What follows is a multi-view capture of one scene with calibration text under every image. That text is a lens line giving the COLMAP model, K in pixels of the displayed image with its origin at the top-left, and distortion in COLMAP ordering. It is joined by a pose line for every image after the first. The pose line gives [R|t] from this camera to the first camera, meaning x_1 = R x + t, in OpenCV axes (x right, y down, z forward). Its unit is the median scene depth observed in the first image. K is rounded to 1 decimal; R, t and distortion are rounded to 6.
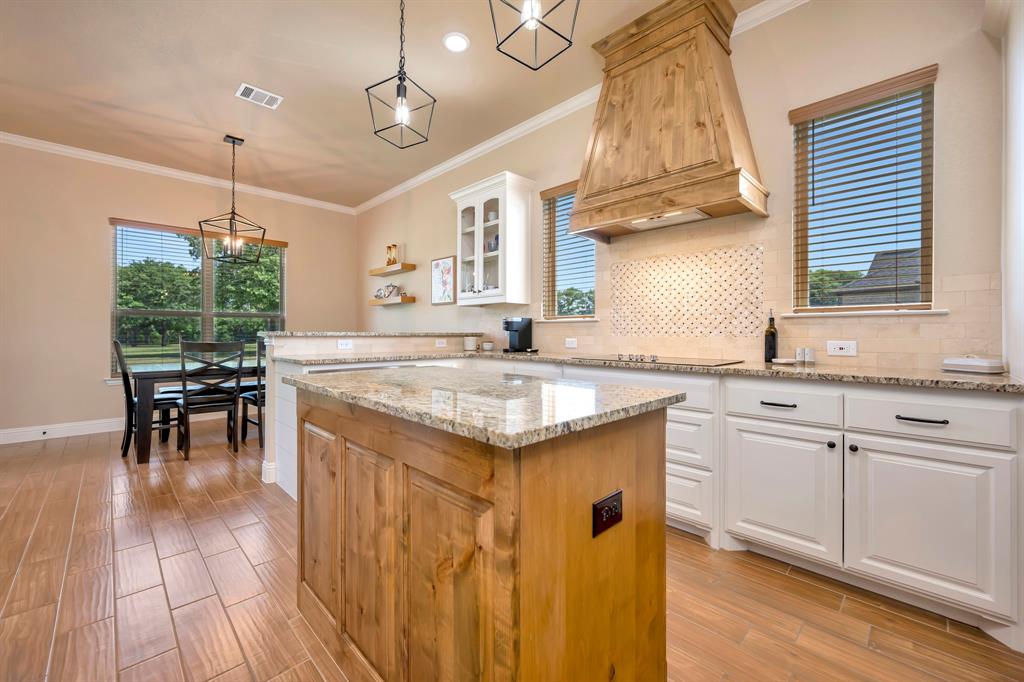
lens RADIAL K [[410.4, 0, 516.1], [0, 410.4, 333.9], [0, 0, 1]] dist [0.000473, -0.000214]
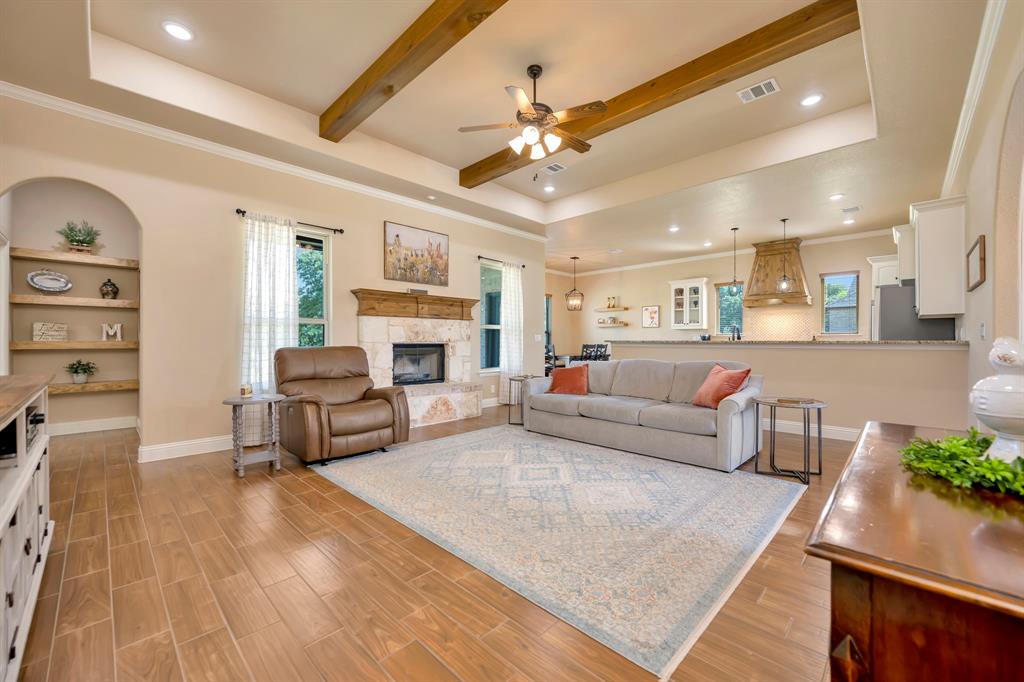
lens RADIAL K [[405.2, 0, 516.4], [0, 405.2, 340.3], [0, 0, 1]] dist [-0.001109, -0.000204]
pose [[0.999829, -0.004123, 0.018022, -1.106910], [0.004189, 0.999985, -0.003628, -0.000016], [-0.018007, 0.003703, 0.999831, -1.336817]]
